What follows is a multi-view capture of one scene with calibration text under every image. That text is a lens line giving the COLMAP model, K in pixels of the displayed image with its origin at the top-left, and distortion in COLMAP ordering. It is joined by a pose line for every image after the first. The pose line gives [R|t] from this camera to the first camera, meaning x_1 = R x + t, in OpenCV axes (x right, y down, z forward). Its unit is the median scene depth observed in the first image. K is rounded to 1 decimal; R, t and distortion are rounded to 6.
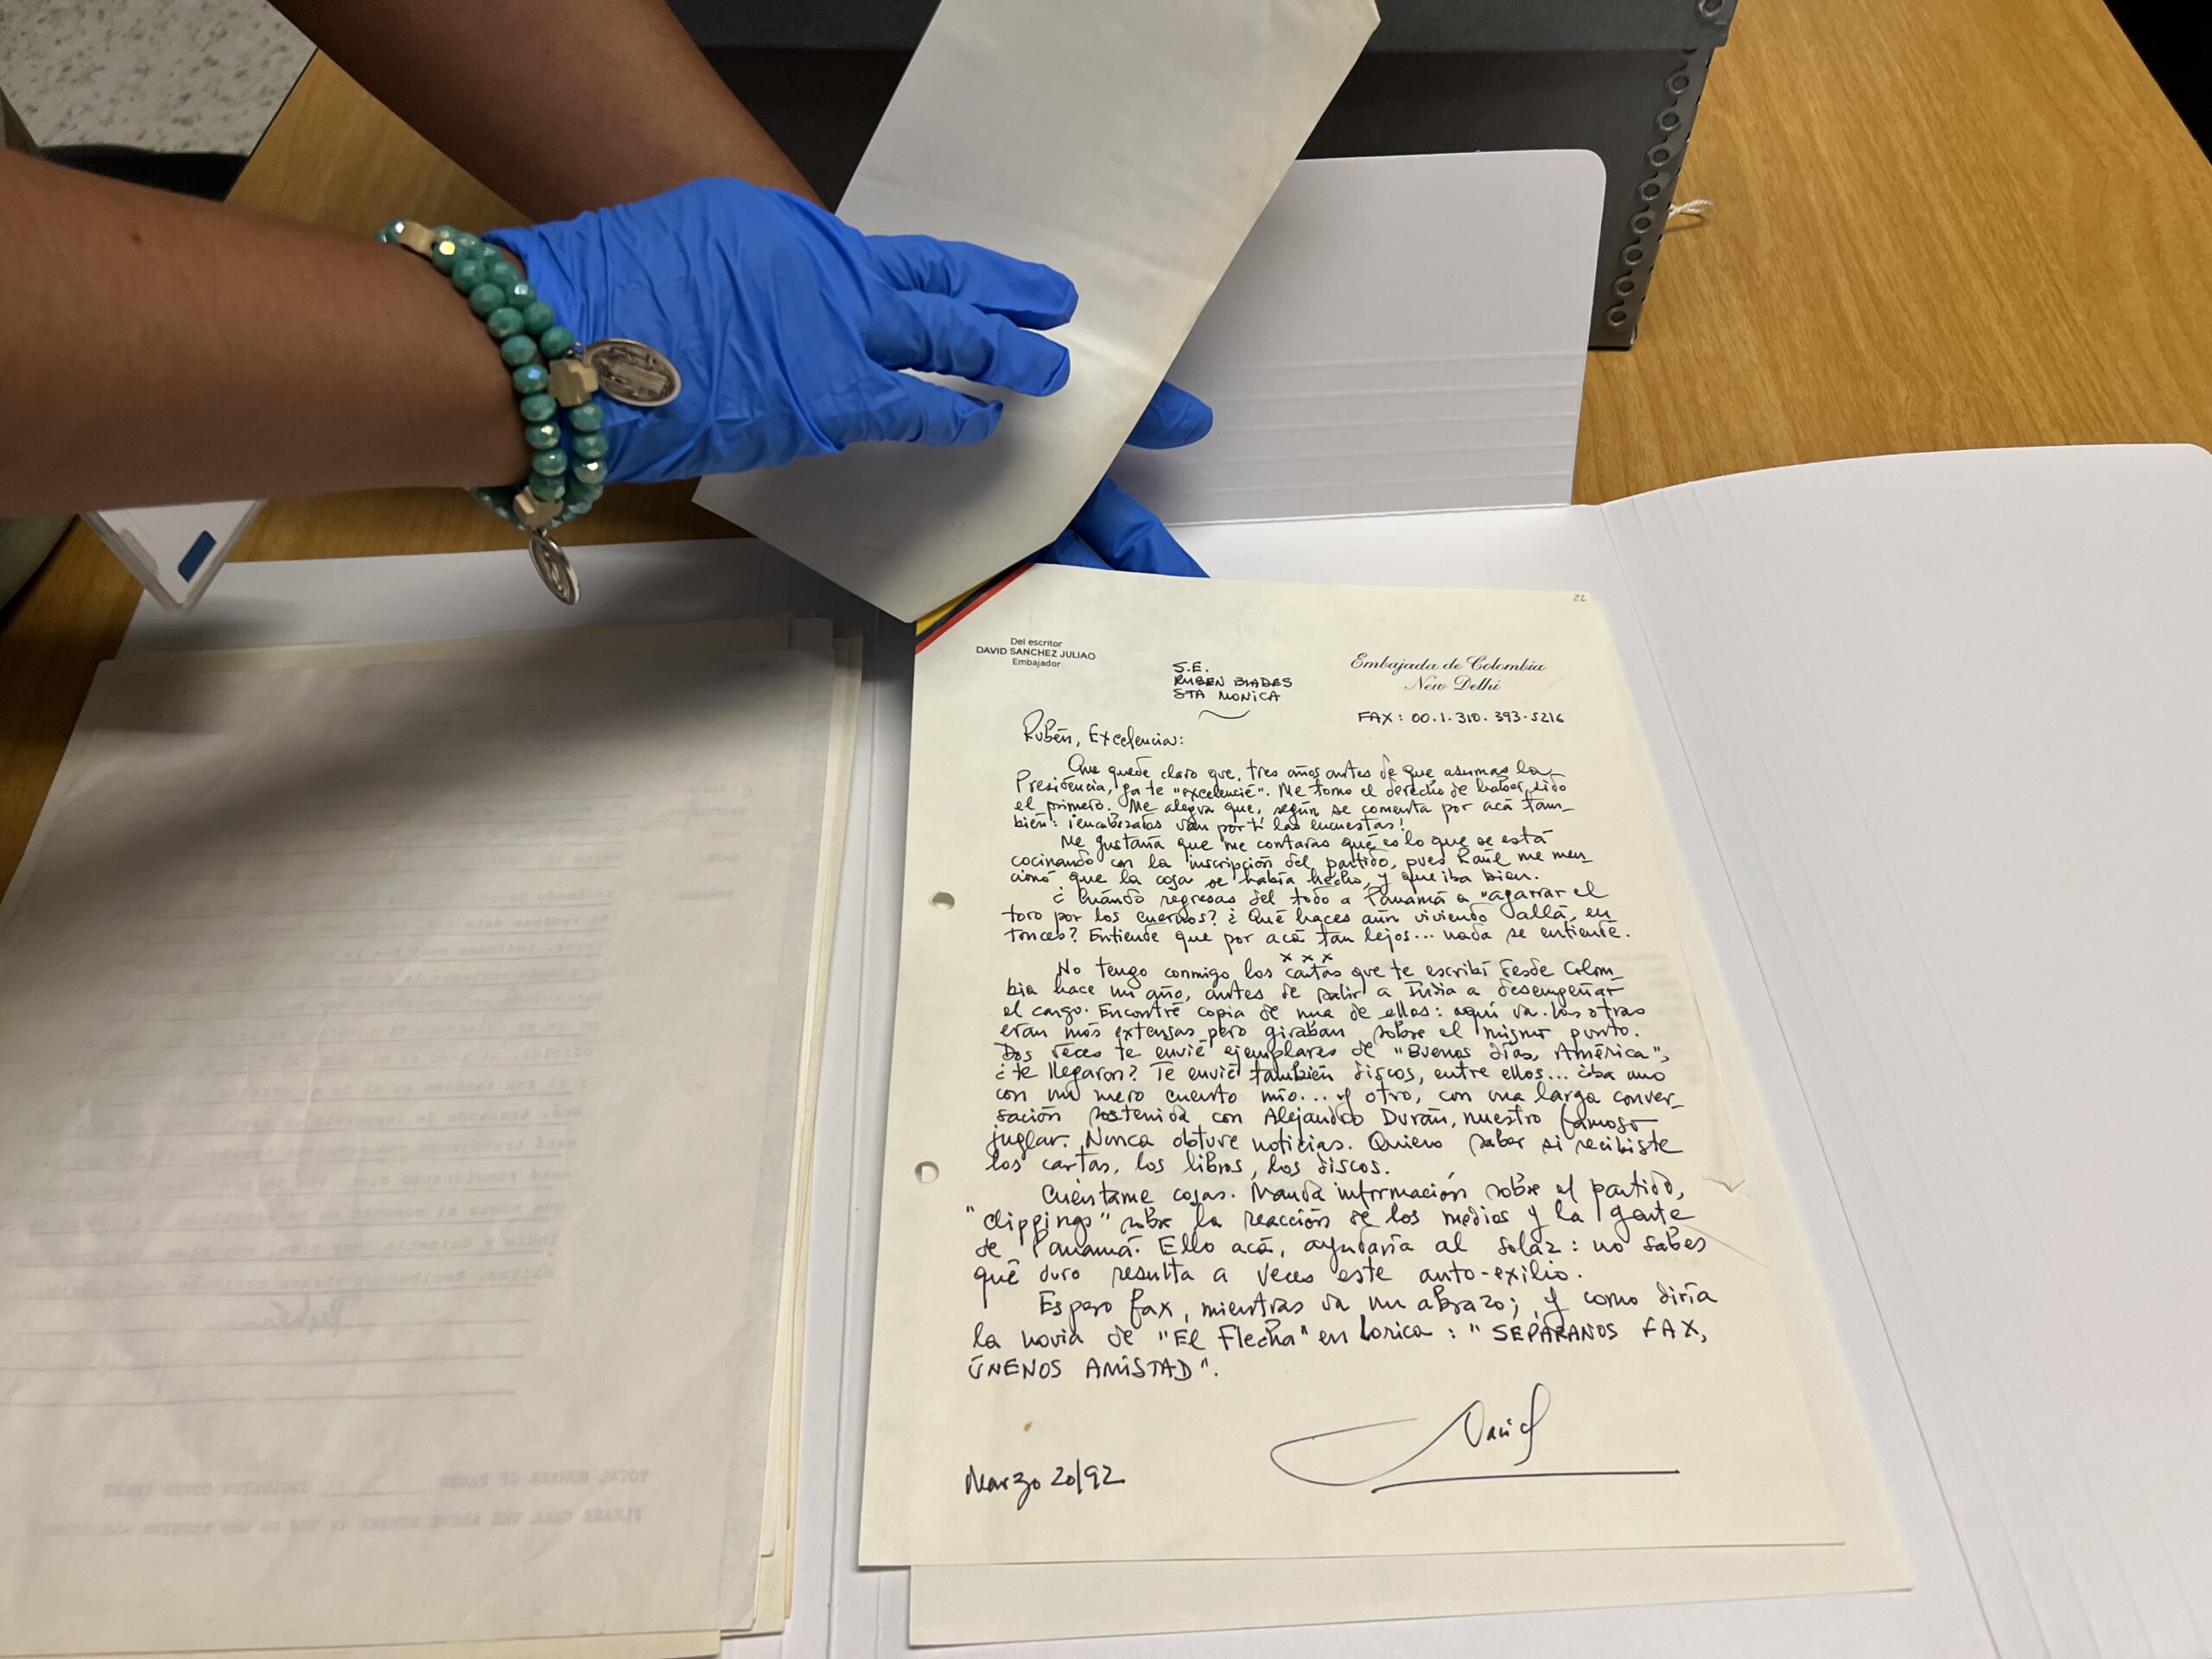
lens RADIAL K [[1689.6, 0, 1145.4], [0, 1689.6, 818.4], [0, 0, 1]] dist [0.037879, -0.045675]
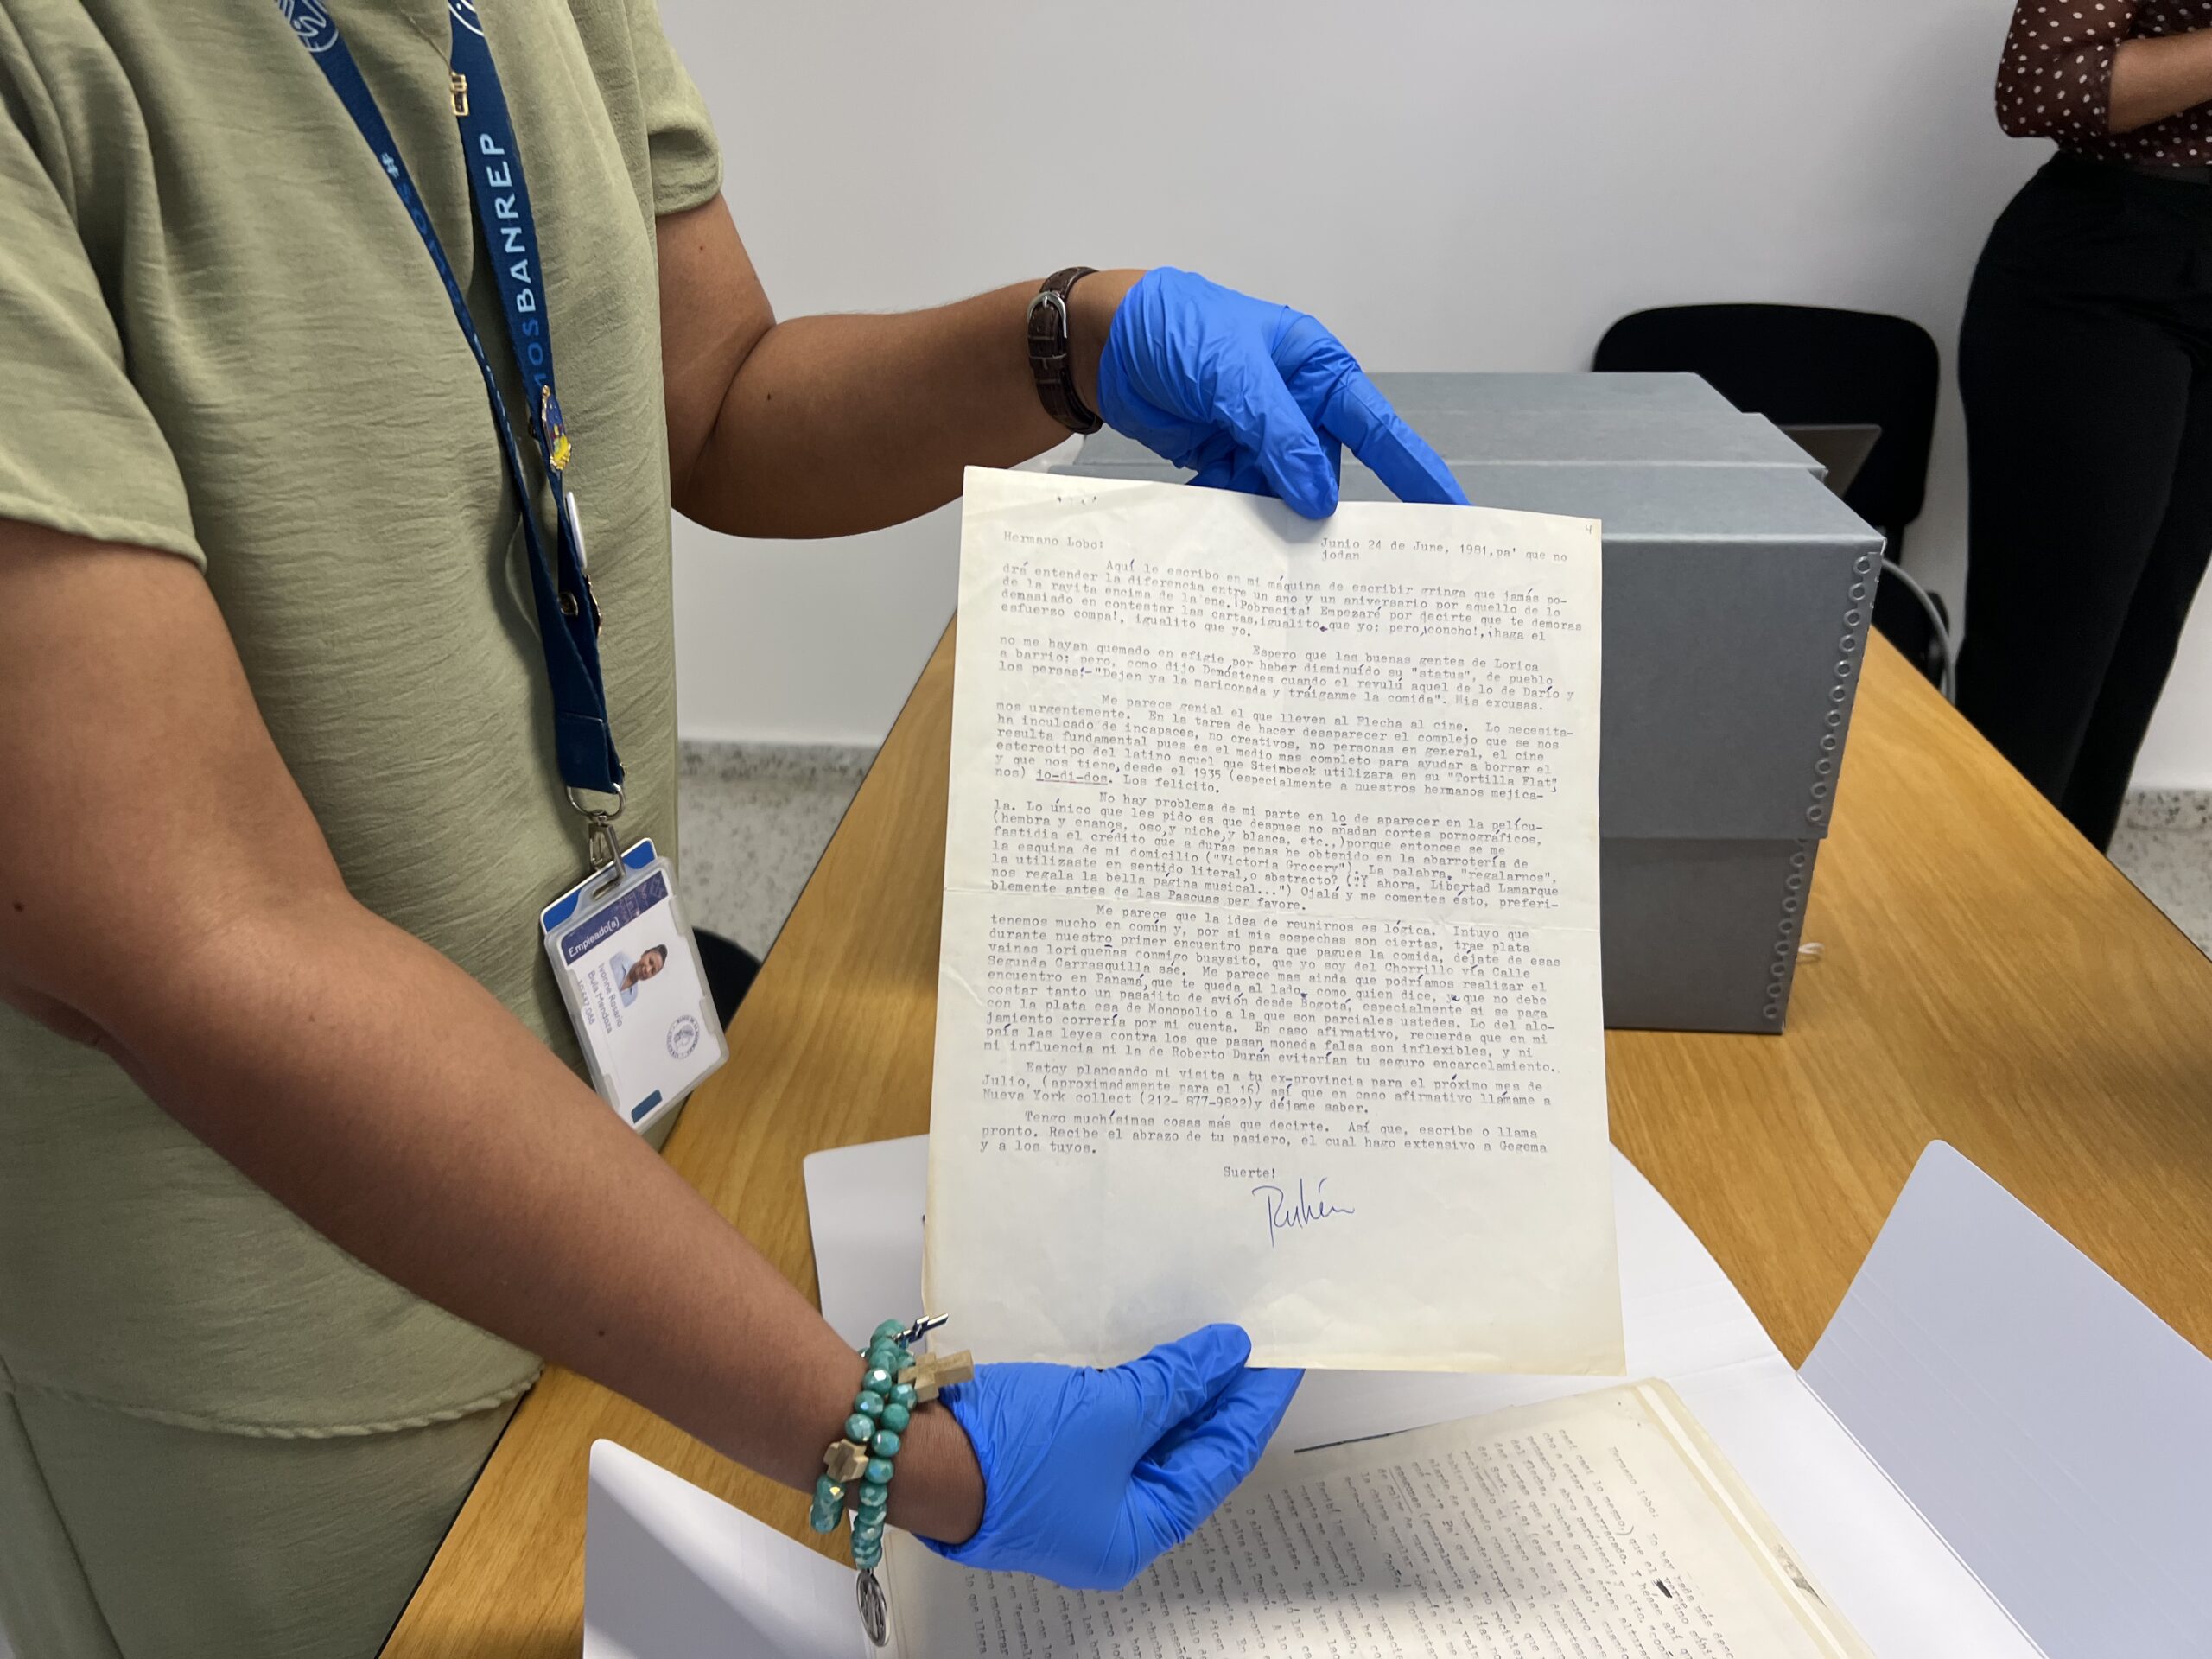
lens RADIAL K [[1689.6, 0, 1095.6], [0, 1689.6, 824.3], [0, 0, 1]] dist [0.037879, -0.045675]
pose [[0.997827, 0.019492, -0.062946, -0.195831], [-0.045793, 0.892009, -0.449692, 0.225511], [0.047383, 0.451597, 0.890963, -0.366305]]
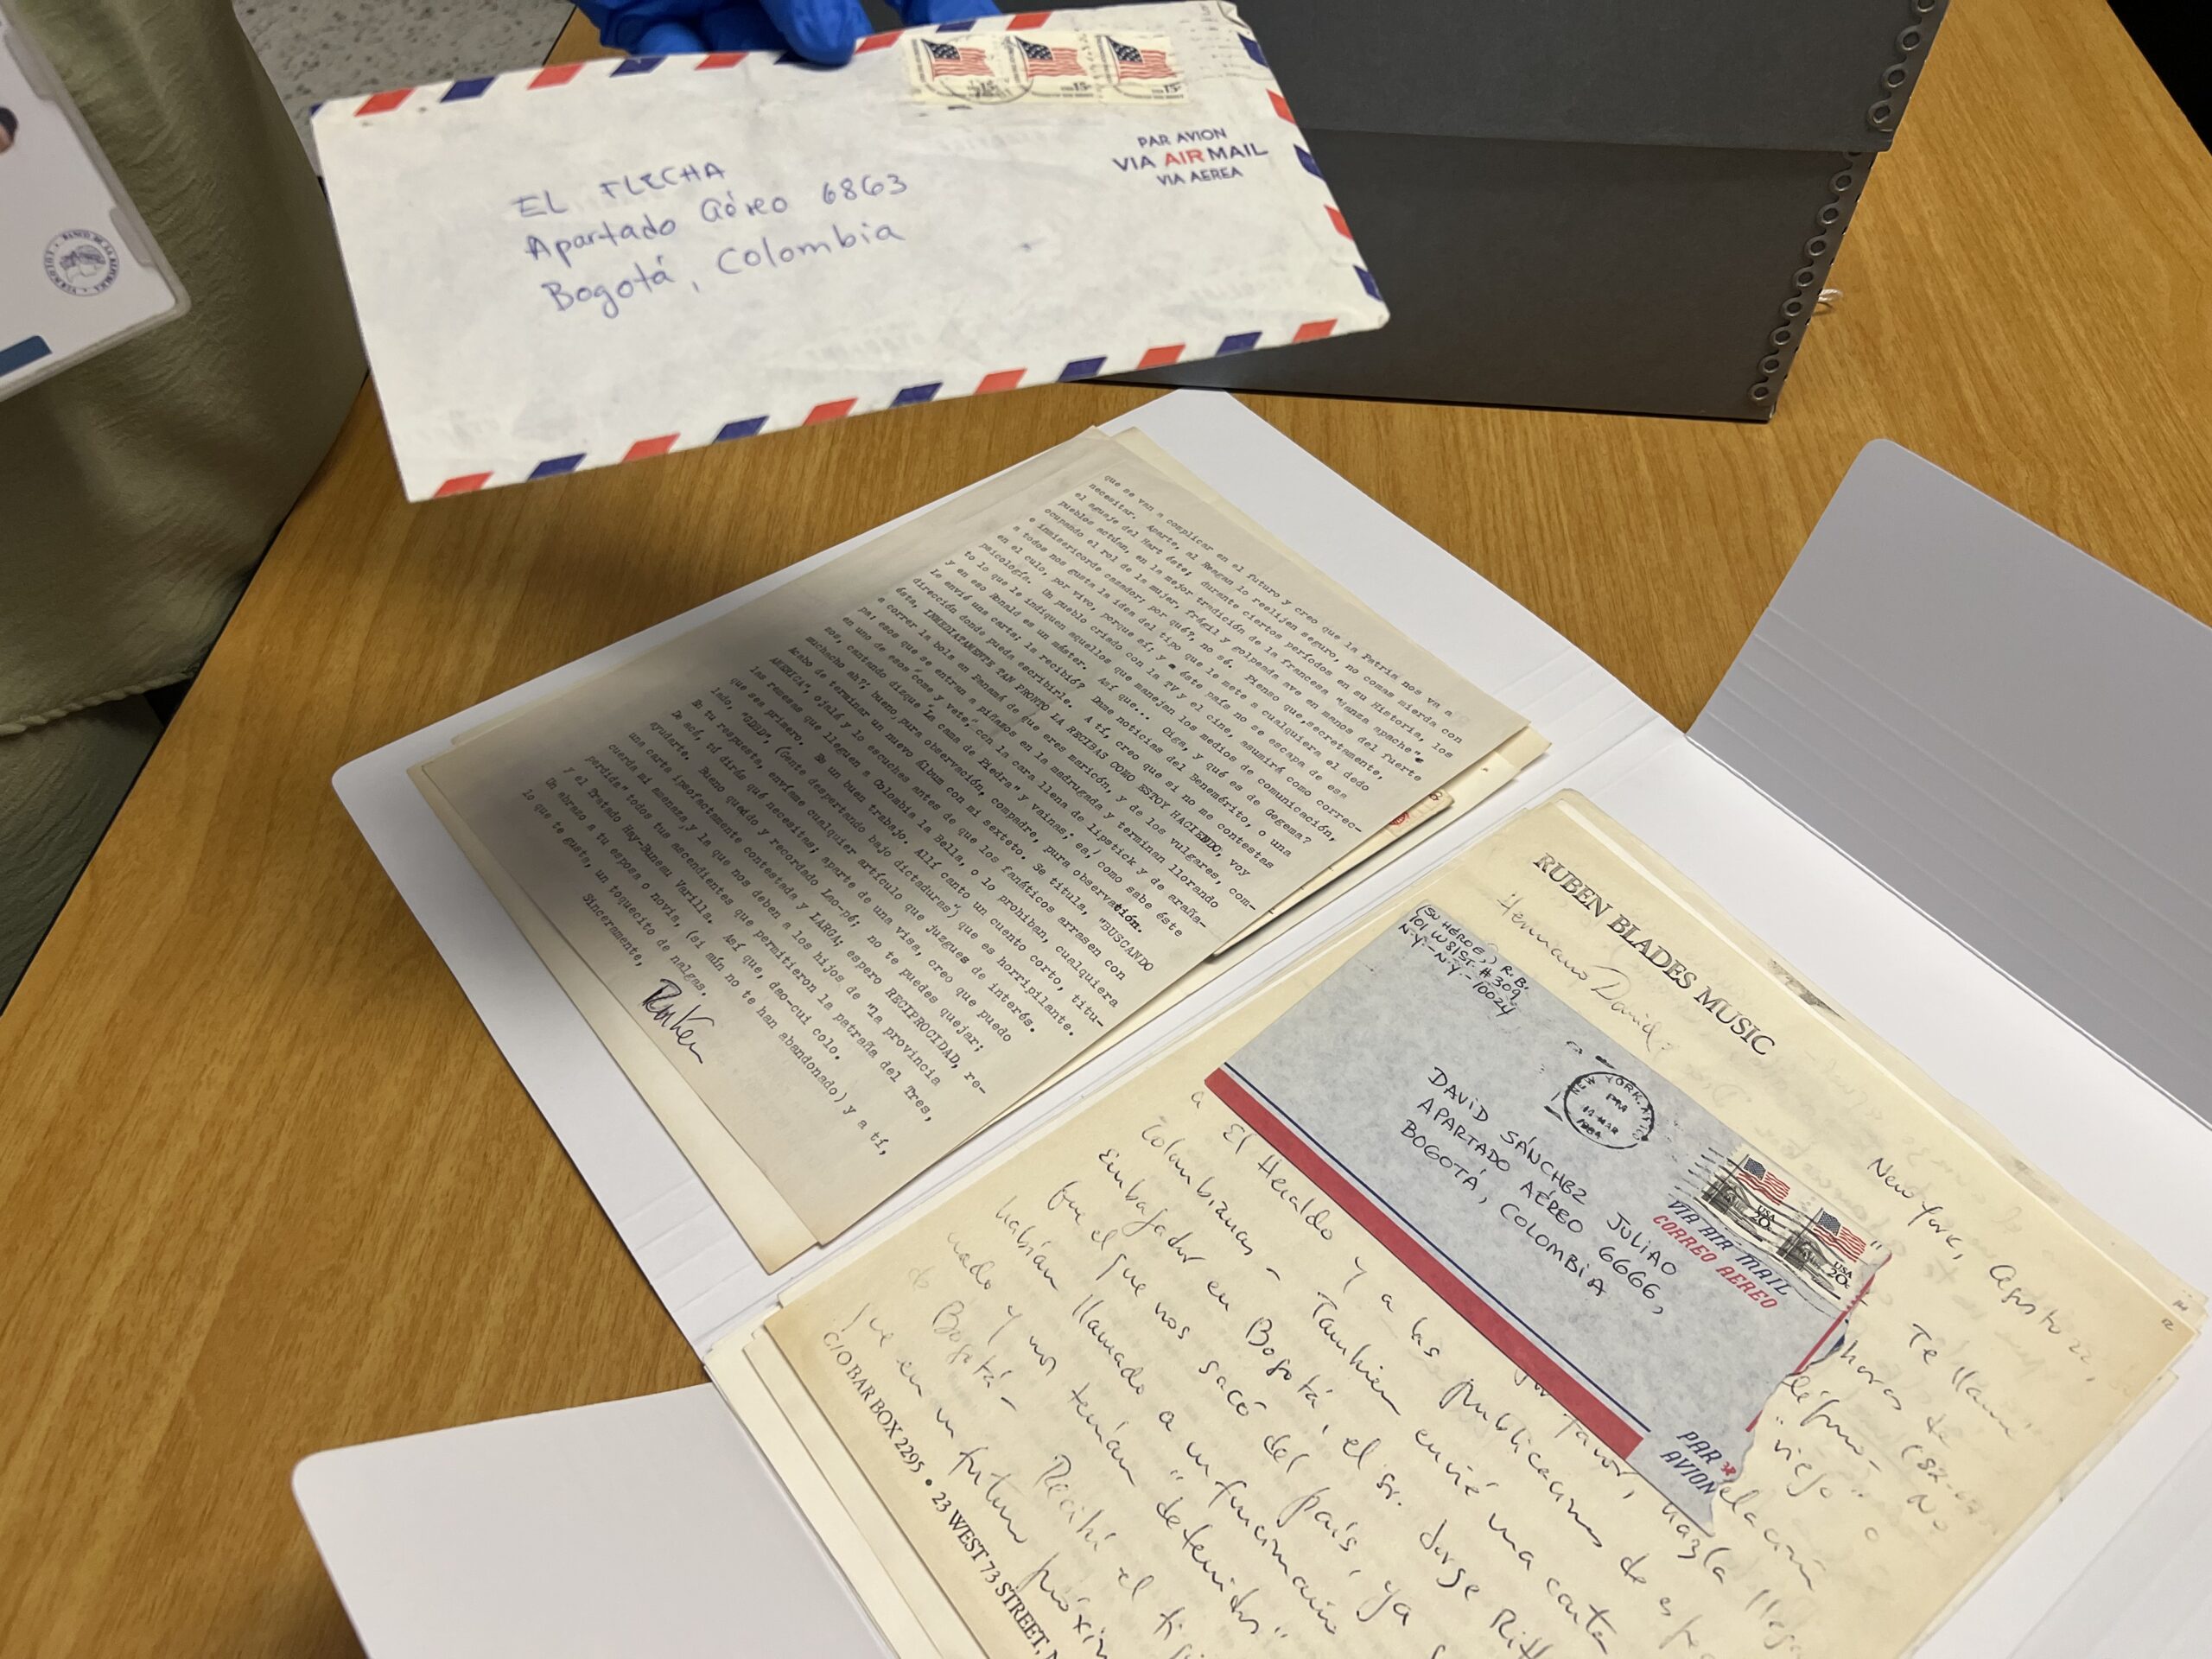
lens RADIAL K [[1689.6, 0, 1119.2], [0, 1689.6, 829.9], [0, 0, 1]] dist [0.037879, -0.045675]
pose [[0.998945, 0.045521, 0.006088, -0.117218], [-0.045330, 0.998565, -0.028498, 0.031129], [-0.007377, 0.028192, 0.999575, -0.069597]]
